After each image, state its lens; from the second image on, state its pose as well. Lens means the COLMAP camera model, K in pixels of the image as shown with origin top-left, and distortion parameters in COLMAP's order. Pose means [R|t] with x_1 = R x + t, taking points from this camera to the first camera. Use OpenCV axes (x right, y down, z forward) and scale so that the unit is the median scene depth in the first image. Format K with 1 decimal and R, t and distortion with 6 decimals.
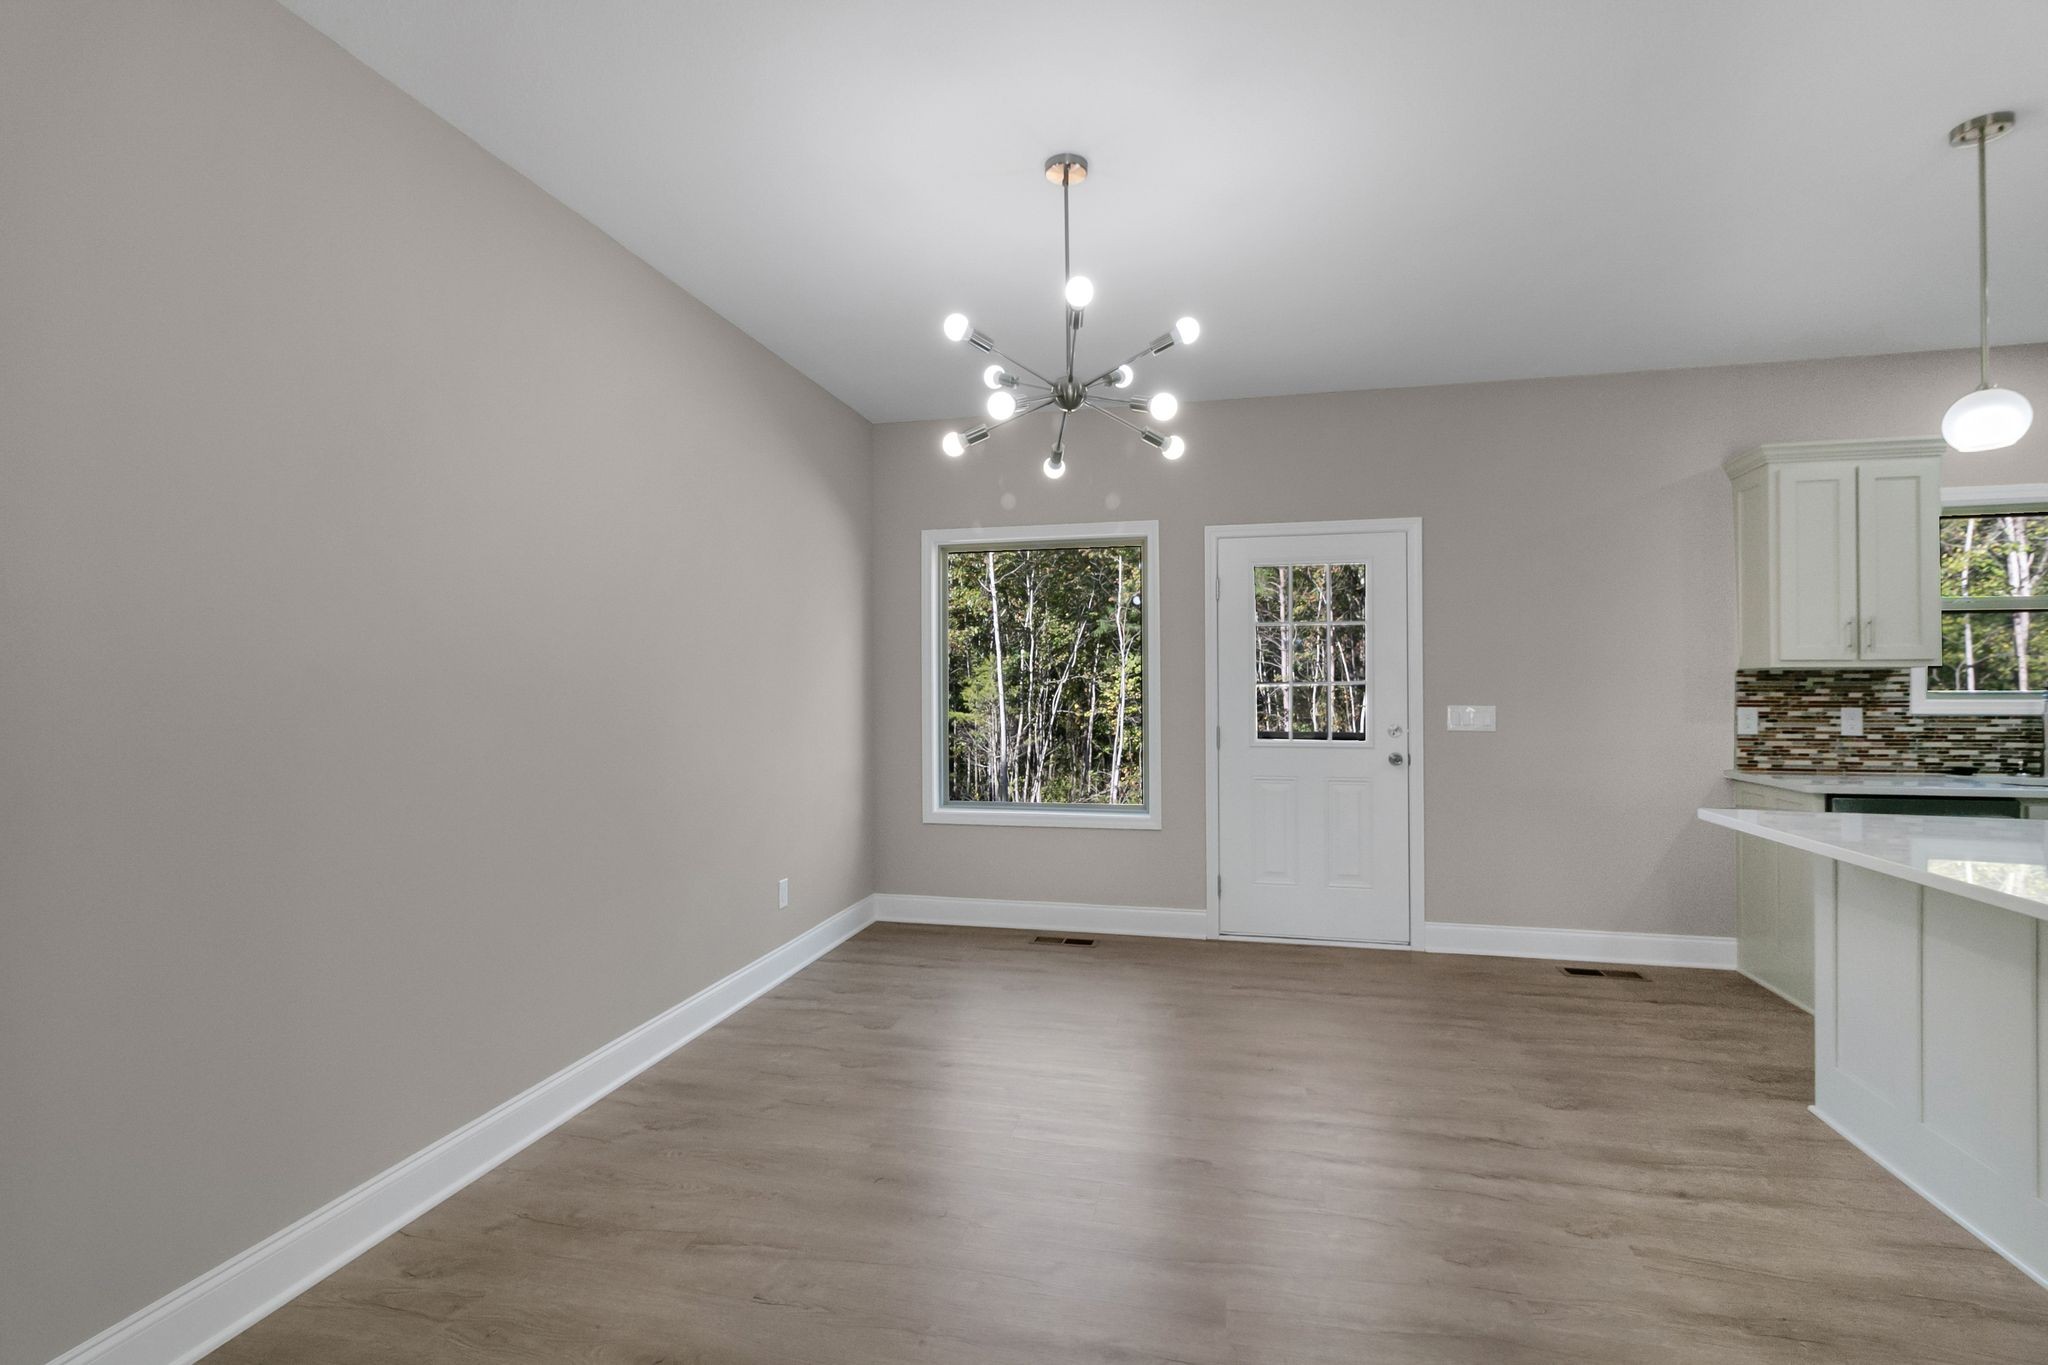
lens RADIAL K [[951.6, 0, 1026.9], [0, 951.6, 681.9], [0, 0, 1]] dist [0.005477, 0.000912]
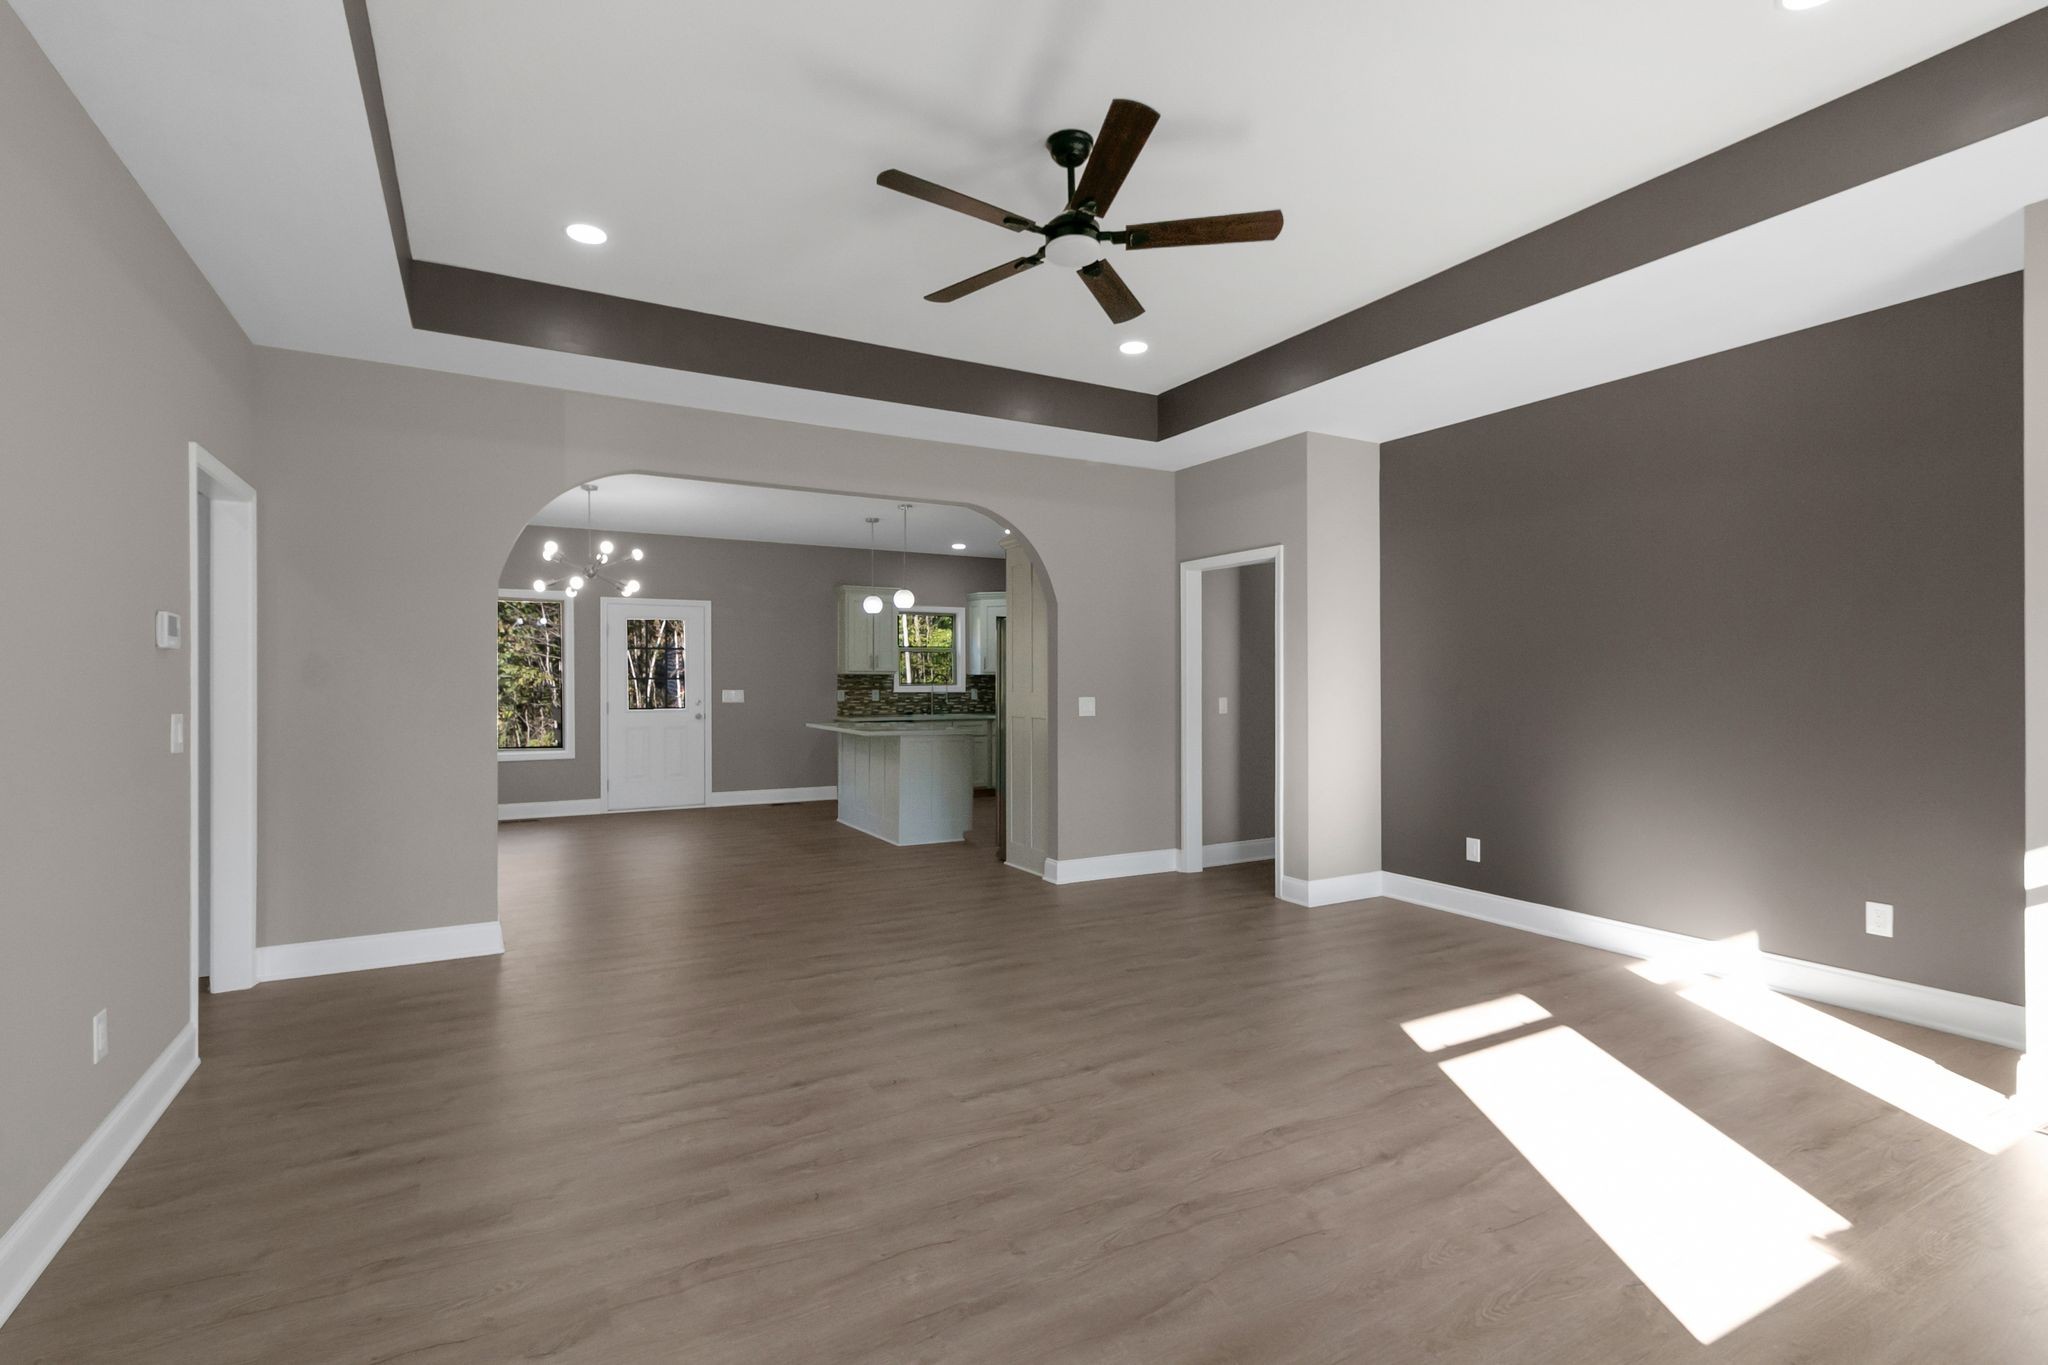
lens RADIAL K [[951.6, 0, 1025.4], [0, 951.6, 683.6], [0, 0, 1]] dist [0.005477, 0.000912]
pose [[0.741339, -0.001036, 0.671130, -0.525776], [-0.004476, 0.999969, 0.006488, -0.007525], [-0.671116, -0.007814, 0.741311, -1.119154]]
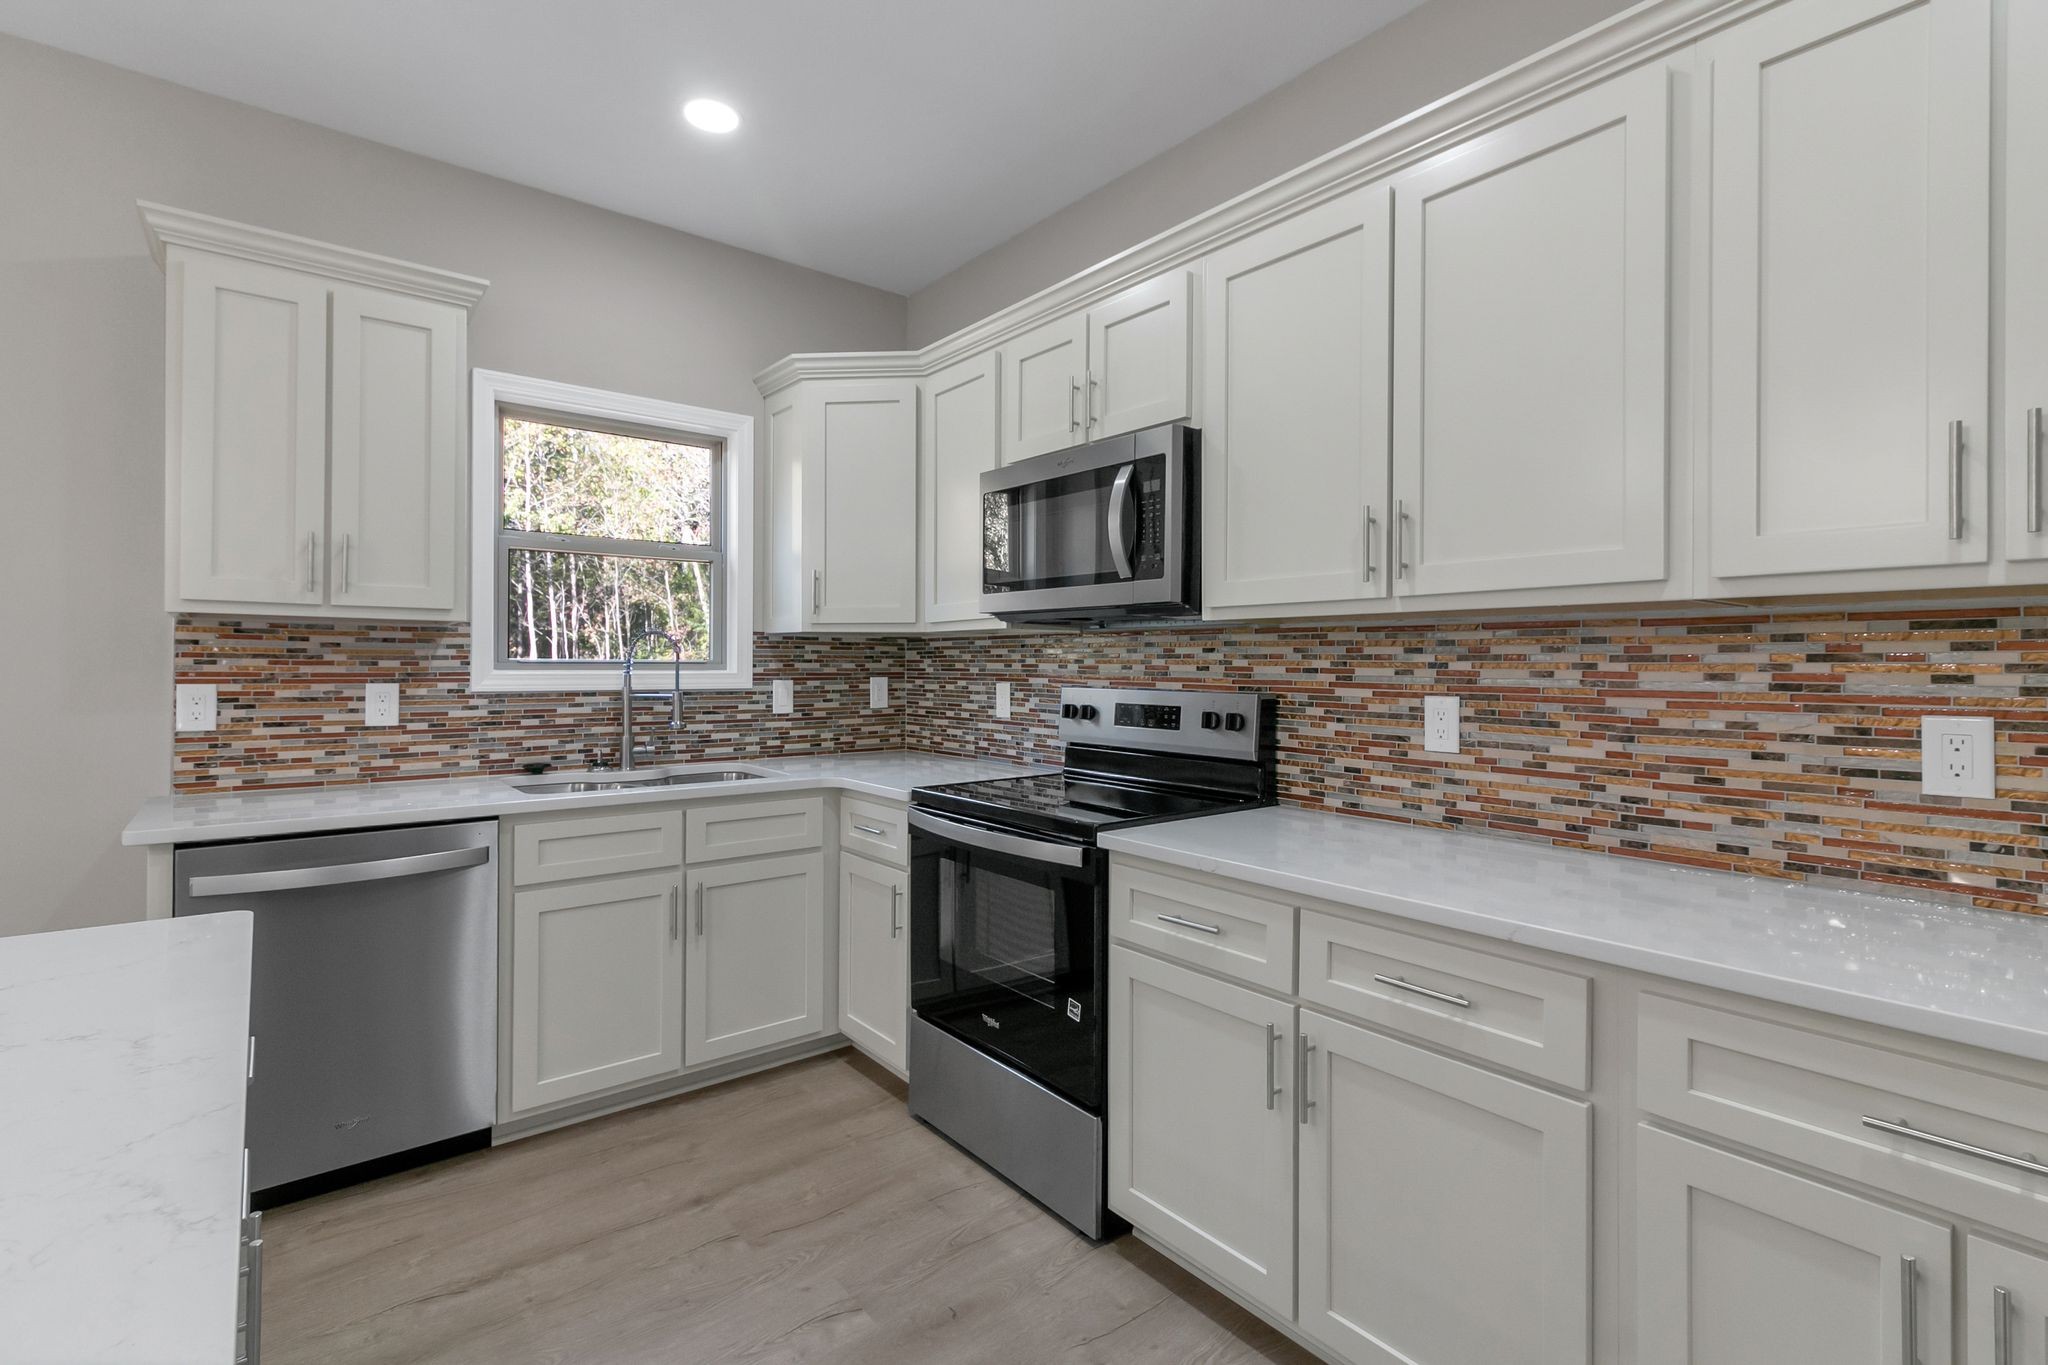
lens RADIAL K [[951.6, 0, 1035.0], [0, 951.6, 660.4], [0, 0, 1]] dist [0.005477, 0.000912]
pose [[0.615959, 0.010010, 0.787715, 0.620924], [-0.009465, 0.999941, -0.005306, 0.010613], [-0.787722, -0.004187, 0.616017, 0.246736]]
